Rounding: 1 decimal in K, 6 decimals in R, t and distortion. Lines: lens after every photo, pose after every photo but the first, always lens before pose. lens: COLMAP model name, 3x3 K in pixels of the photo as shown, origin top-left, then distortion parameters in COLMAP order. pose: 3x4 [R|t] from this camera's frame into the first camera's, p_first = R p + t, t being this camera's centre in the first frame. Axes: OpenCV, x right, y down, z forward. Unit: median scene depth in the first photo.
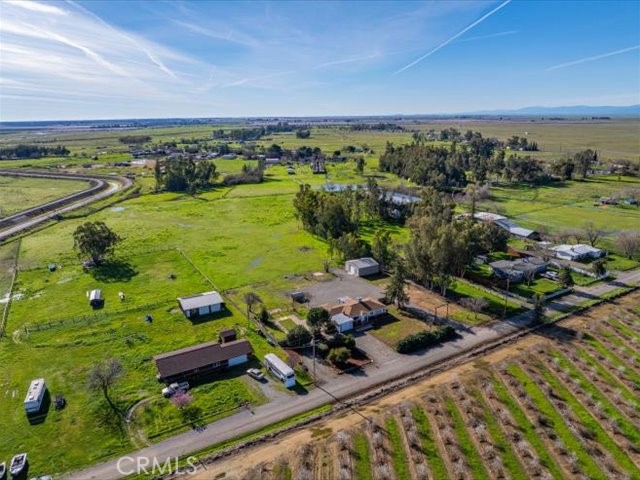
lens RADIAL K [[504.5, 0, 299.3], [0, 504.5, 241.0], [0, 0, 1]] dist [-0.051688, -0.001841]
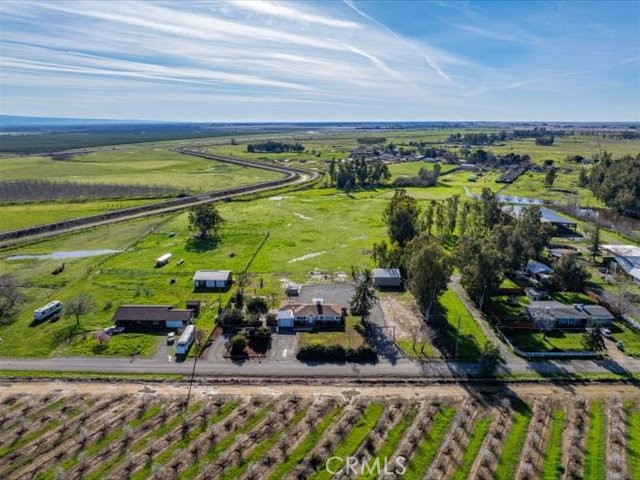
lens RADIAL K [[478.5, 0, 263.4], [0, 478.5, 242.3], [0, 0, 1]] dist [-0.040255, -0.003325]
pose [[0.811074, 0.145760, -0.566491, 0.149518], [-0.140869, 0.988625, 0.052688, -0.009542], [0.567728, 0.037067, 0.822382, 0.042227]]
